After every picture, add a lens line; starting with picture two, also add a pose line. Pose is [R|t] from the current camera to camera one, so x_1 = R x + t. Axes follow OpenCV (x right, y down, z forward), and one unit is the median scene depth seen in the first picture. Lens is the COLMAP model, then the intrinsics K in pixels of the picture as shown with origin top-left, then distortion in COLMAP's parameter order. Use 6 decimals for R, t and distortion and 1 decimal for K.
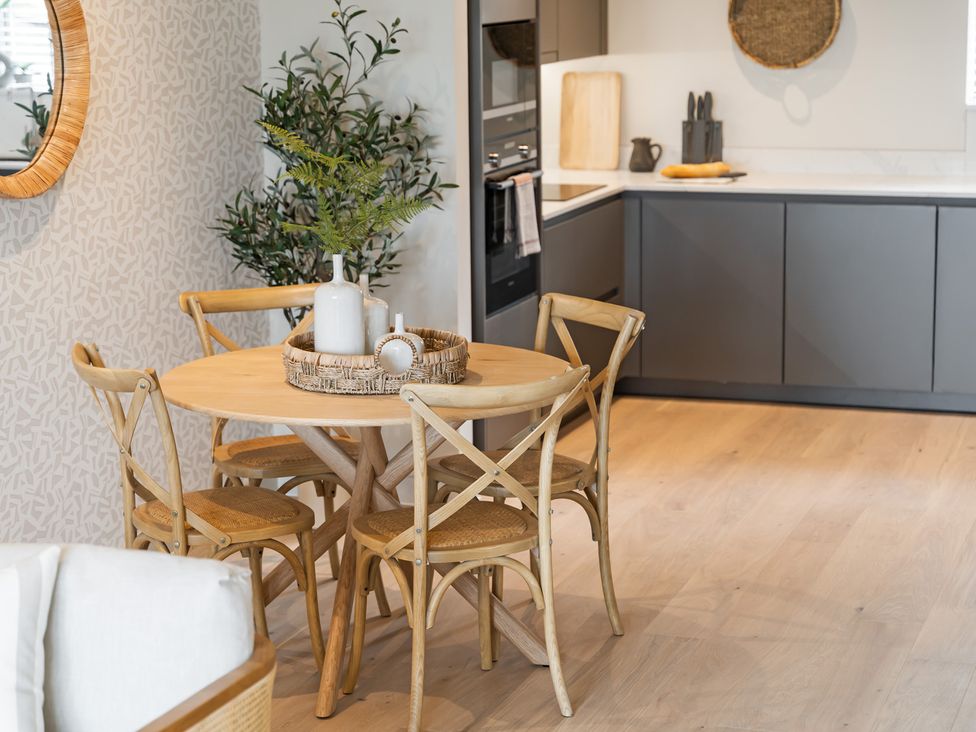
lens RADIAL K [[2185.5, 0, 488.7], [0, 2185.5, 365.6], [0, 0, 1]] dist [0.043471, 0.000000]
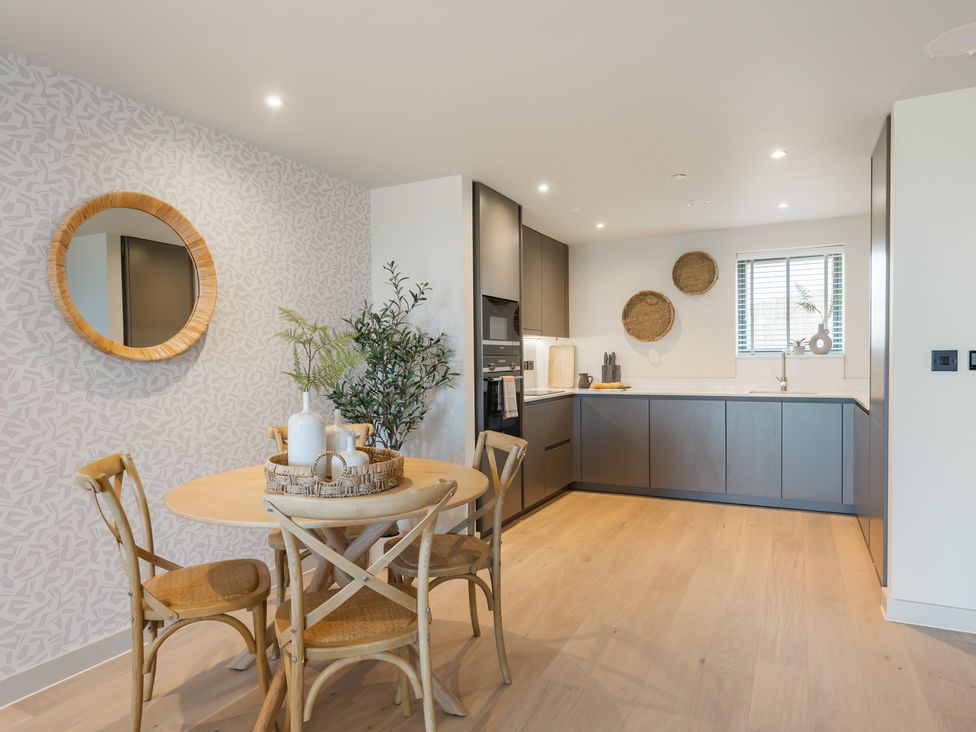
lens RADIAL K [[619.7, 0, 486.3], [0, 619.7, 371.6], [0, 0, 1]] dist [0.002126, 0.002066]
pose [[0.991150, 0.002484, -0.132726, 0.074018], [-0.023658, 0.987125, -0.158190, -0.003828], [0.130624, 0.159930, 0.978448, 0.490405]]
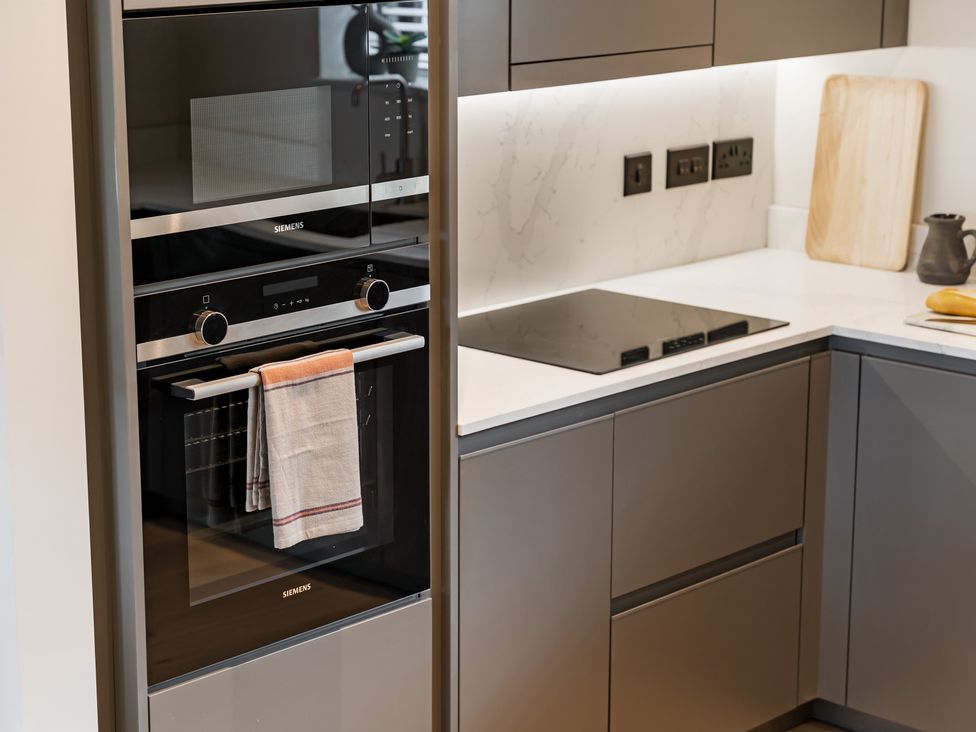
lens RADIAL K [[2185.5, 0, 488.5], [0, 2185.5, 367.0], [0, 0, 1]] dist [0.043471, 0.000000]
pose [[0.916525, 0.108197, -0.385065, 0.229332], [-0.089108, 0.993757, 0.067136, -0.125528], [0.389925, -0.027220, 0.920444, 0.658838]]
